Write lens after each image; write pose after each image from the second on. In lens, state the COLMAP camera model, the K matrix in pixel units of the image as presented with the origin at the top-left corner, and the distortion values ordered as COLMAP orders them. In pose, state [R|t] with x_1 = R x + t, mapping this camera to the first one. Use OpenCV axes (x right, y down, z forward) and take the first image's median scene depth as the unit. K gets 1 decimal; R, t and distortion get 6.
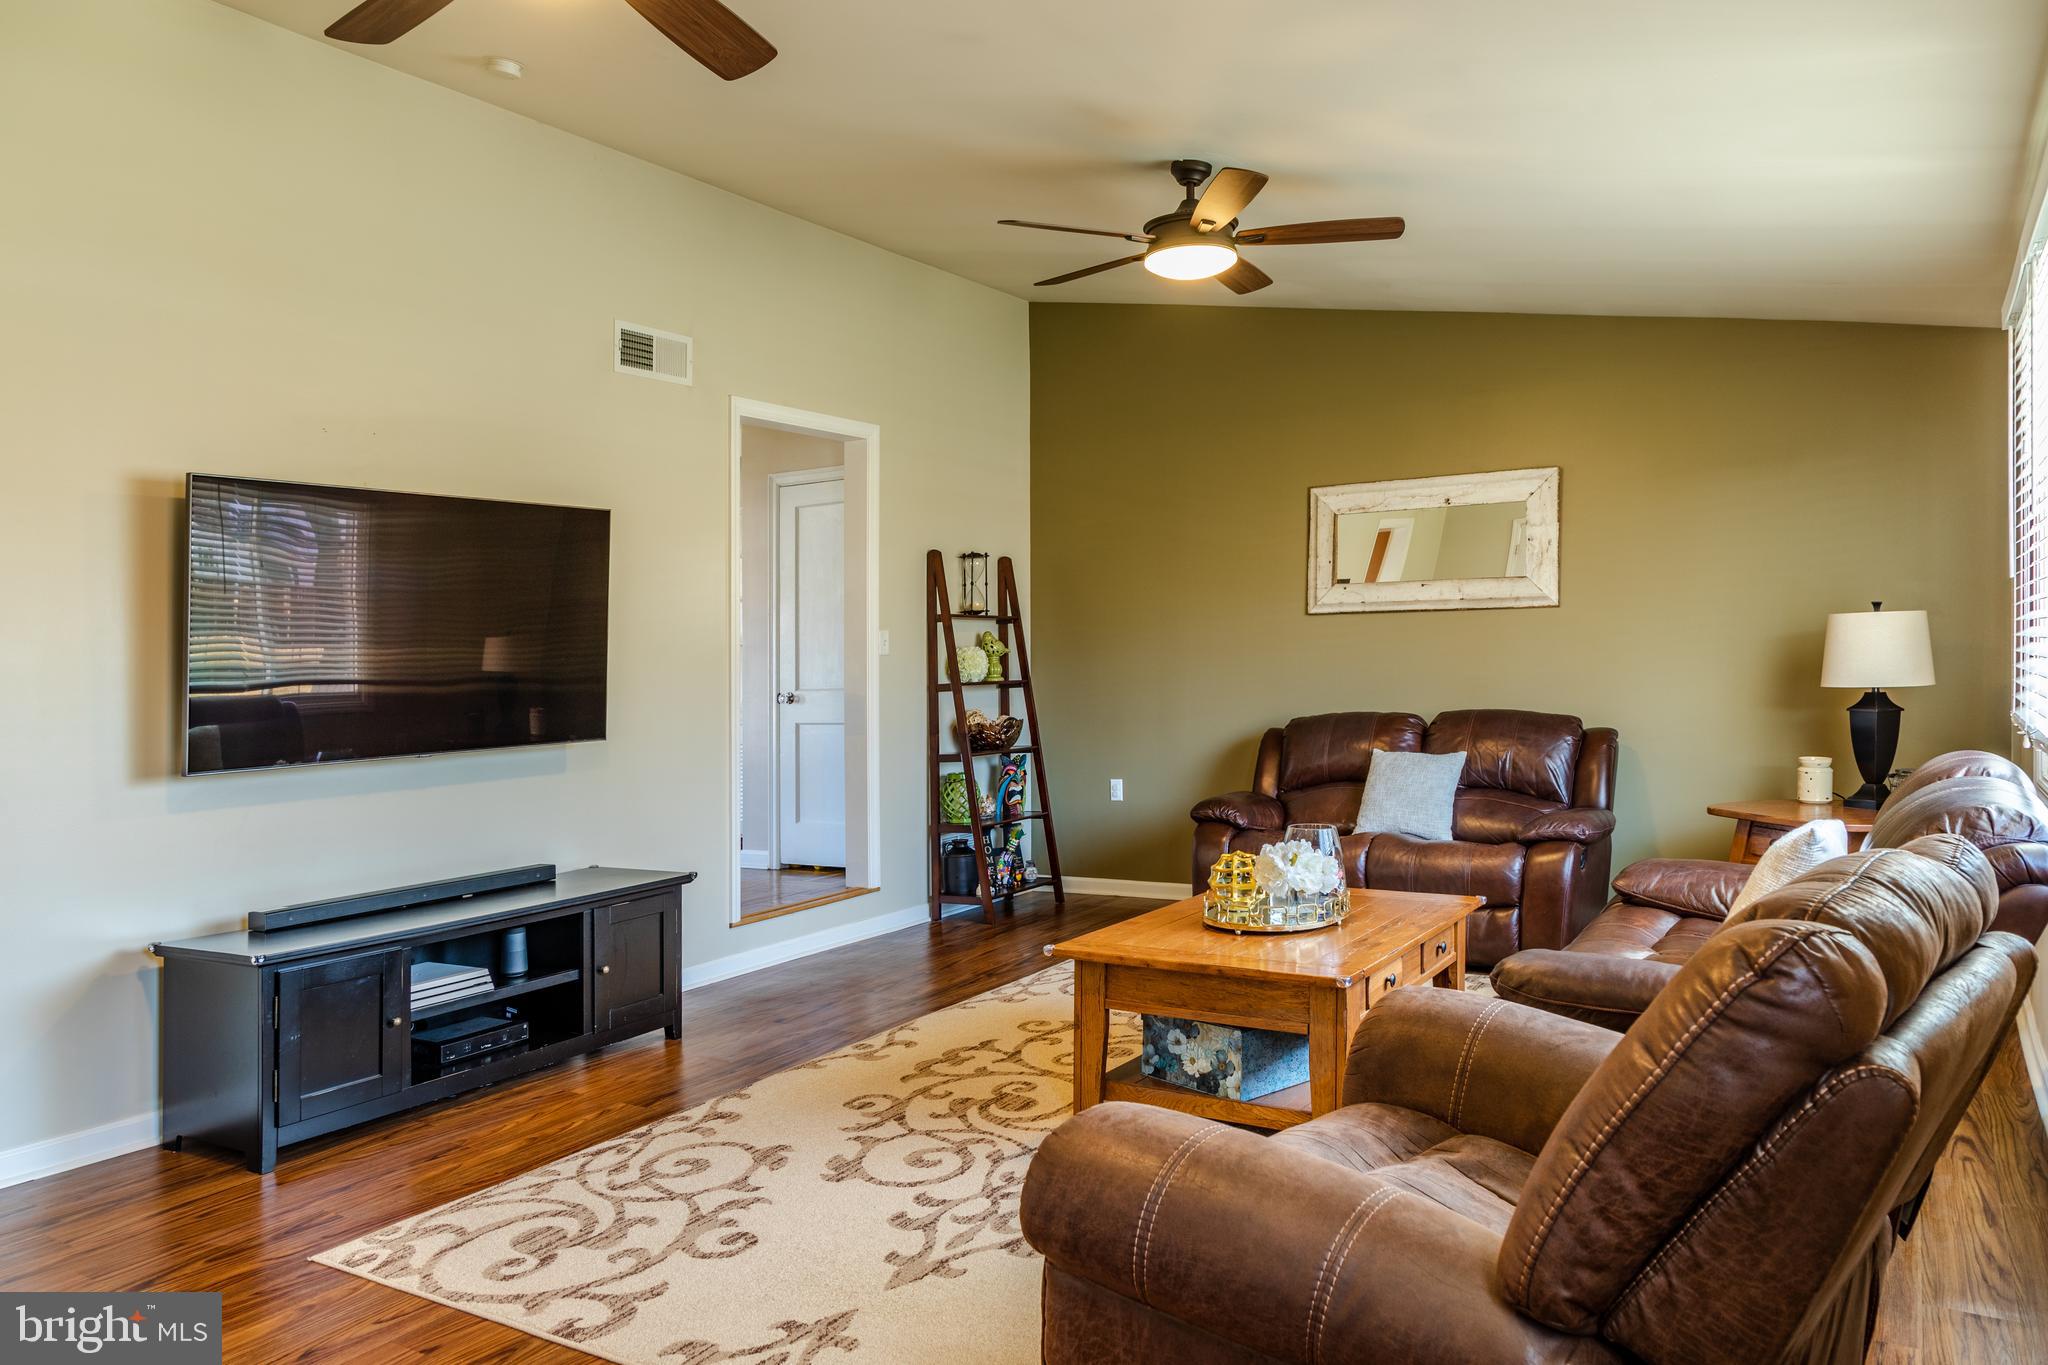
lens RADIAL K [[1397.9, 0, 1019.8], [0, 1397.9, 681.0], [0, 0, 1]] dist [-0.002855, -0.000624]
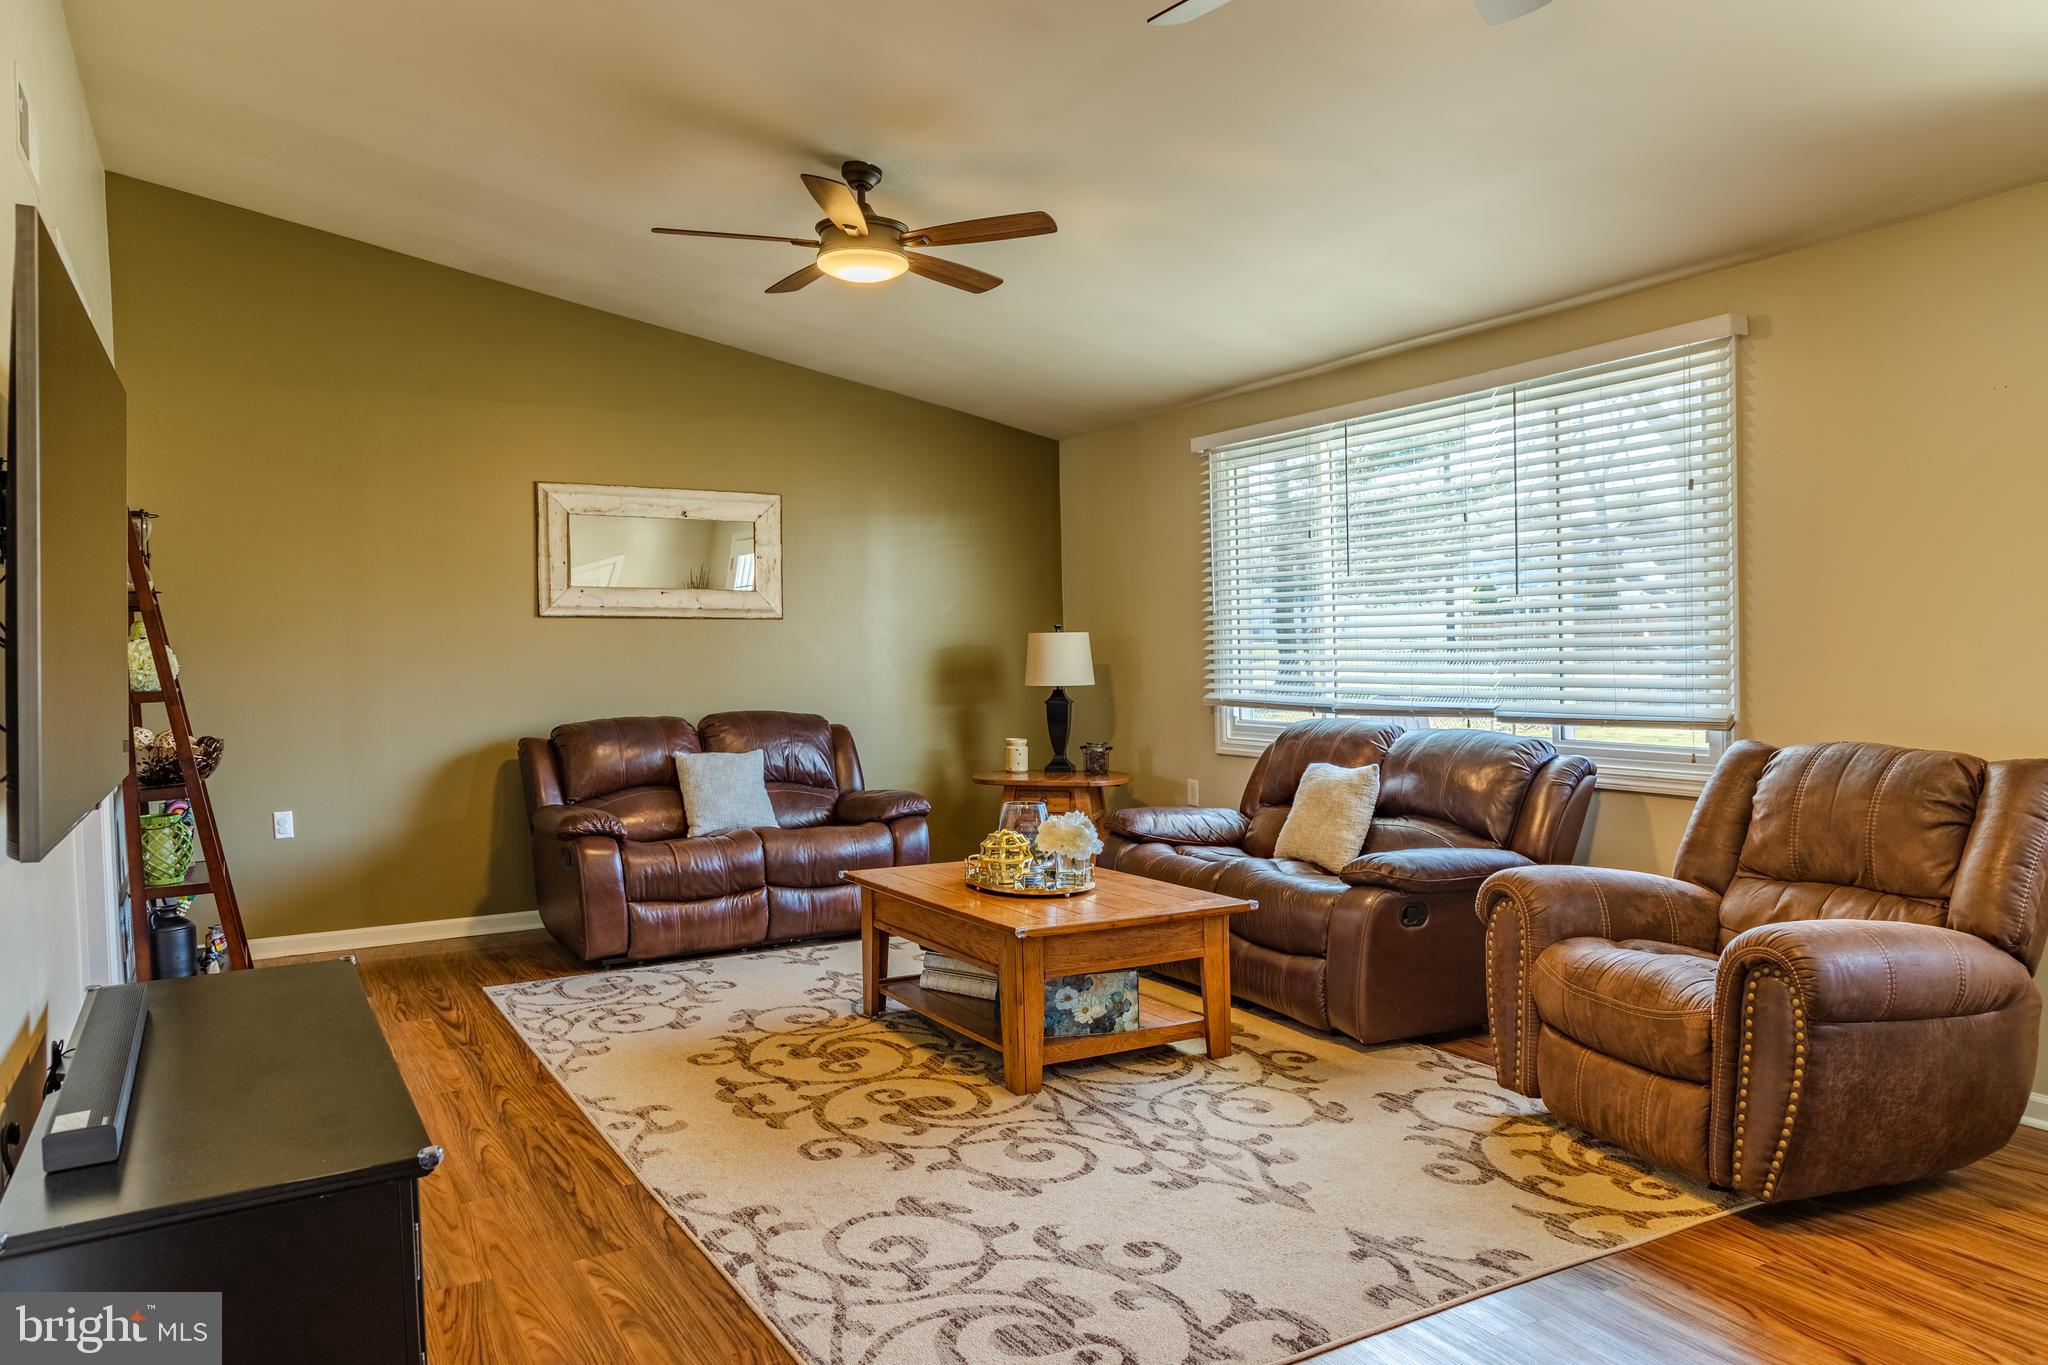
lens RADIAL K [[1397.9, 0, 1004.8], [0, 1397.9, 704.7], [0, 0, 1]] dist [-0.002855, -0.000624]
pose [[0.484006, -0.012088, 0.874981, -0.843061], [0.012847, 0.999895, 0.006707, 0.017292], [-0.874970, 0.007994, 0.484111, 0.486232]]
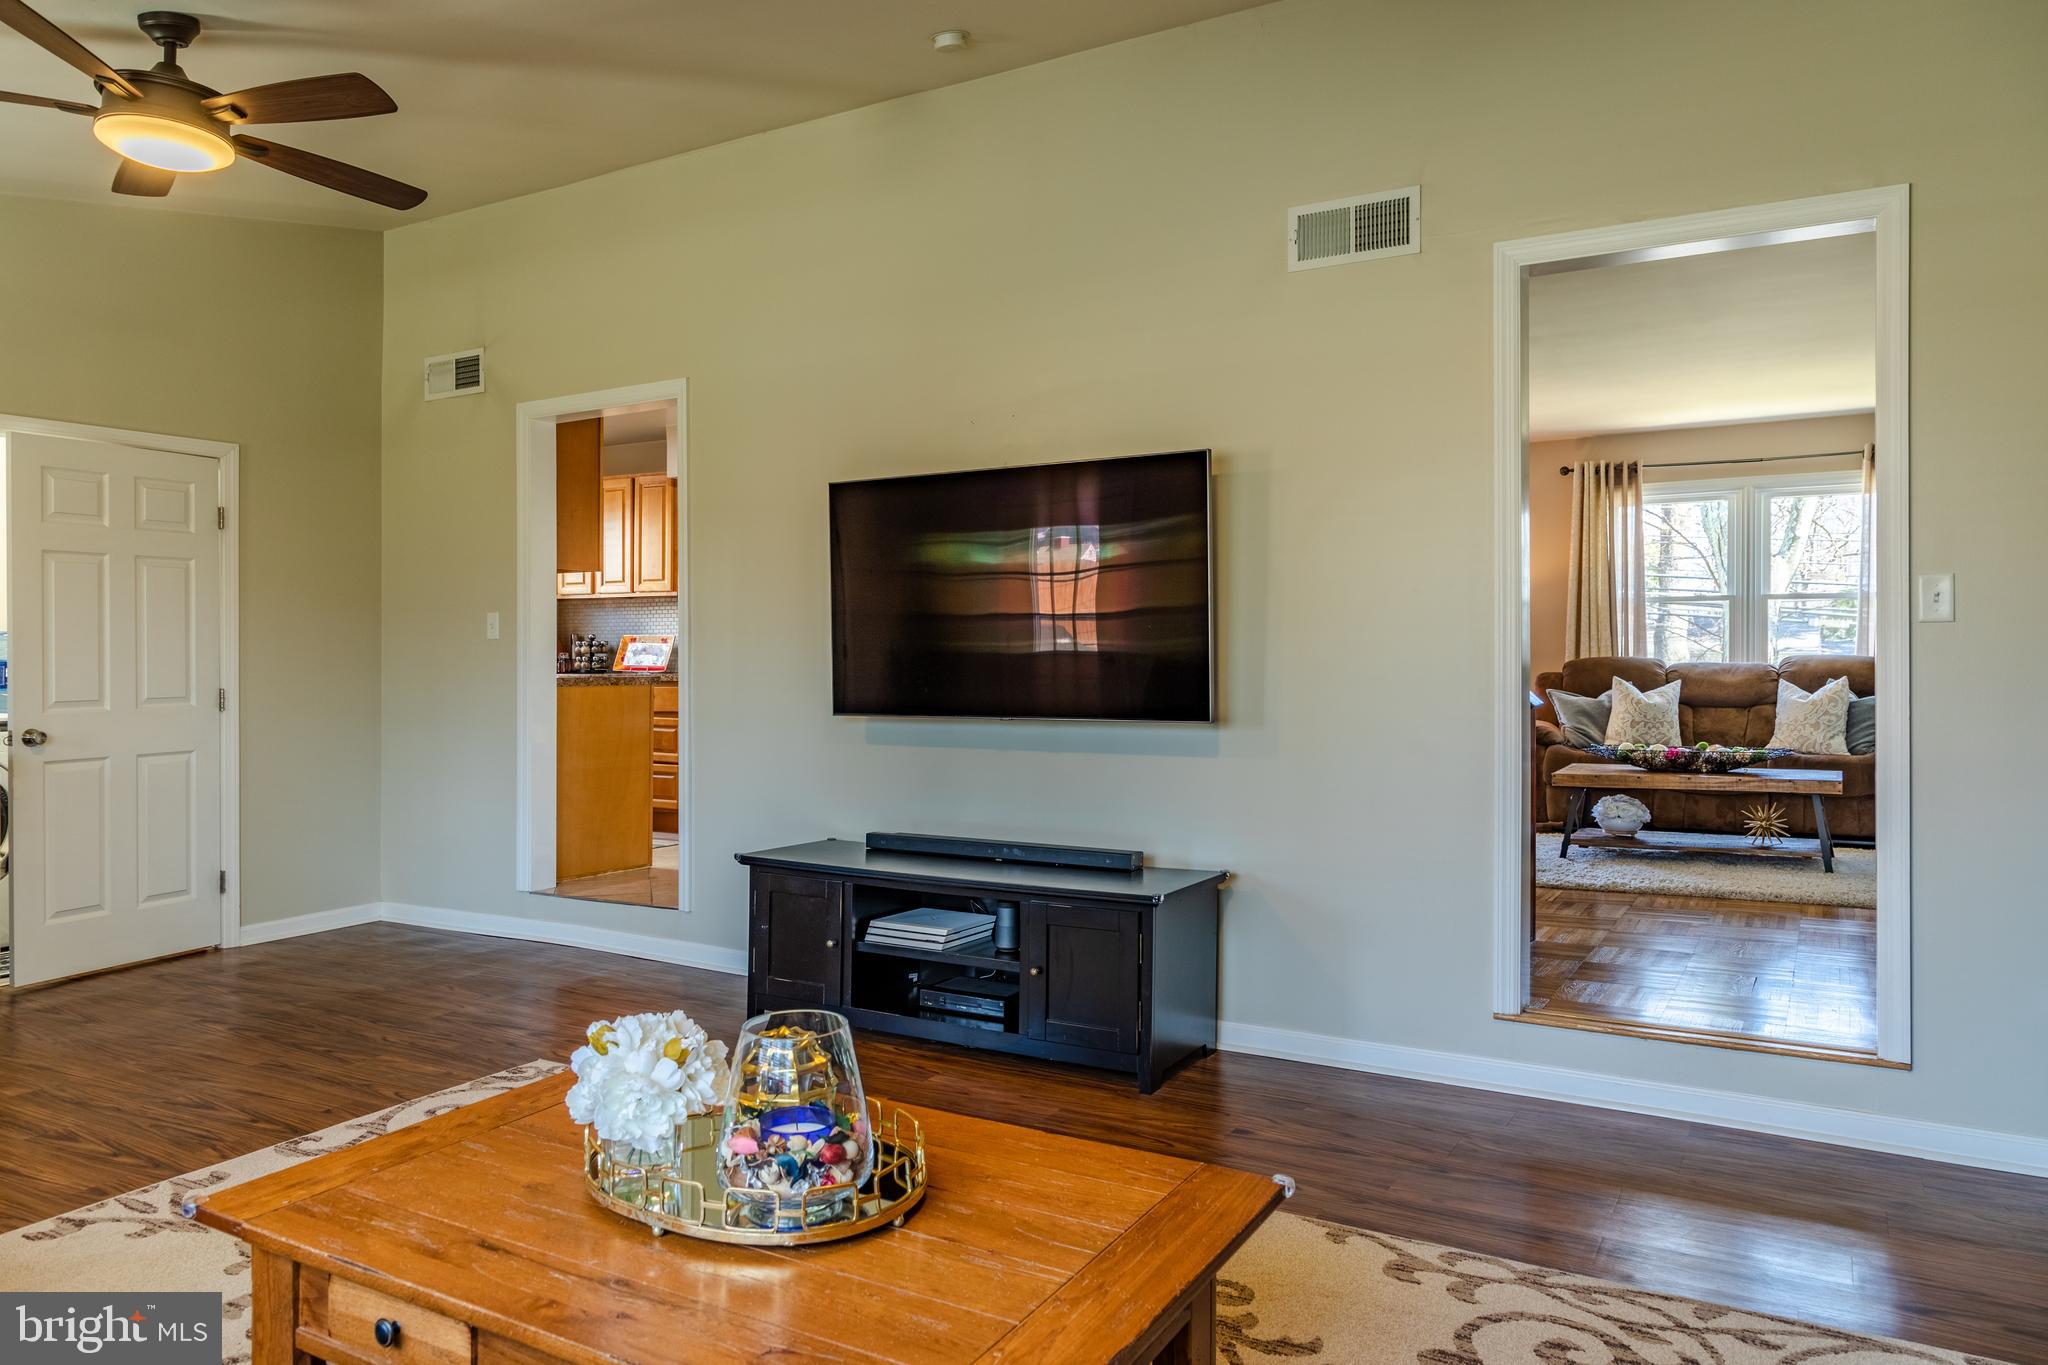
lens RADIAL K [[1397.9, 0, 1028.4], [0, 1397.9, 685.4], [0, 0, 1]] dist [-0.002855, -0.000624]
pose [[0.044460, 0.053926, -0.997555, 0.701511], [-0.004689, 0.998542, 0.053770, -0.036131], [0.999000, 0.002286, 0.044648, 1.103966]]
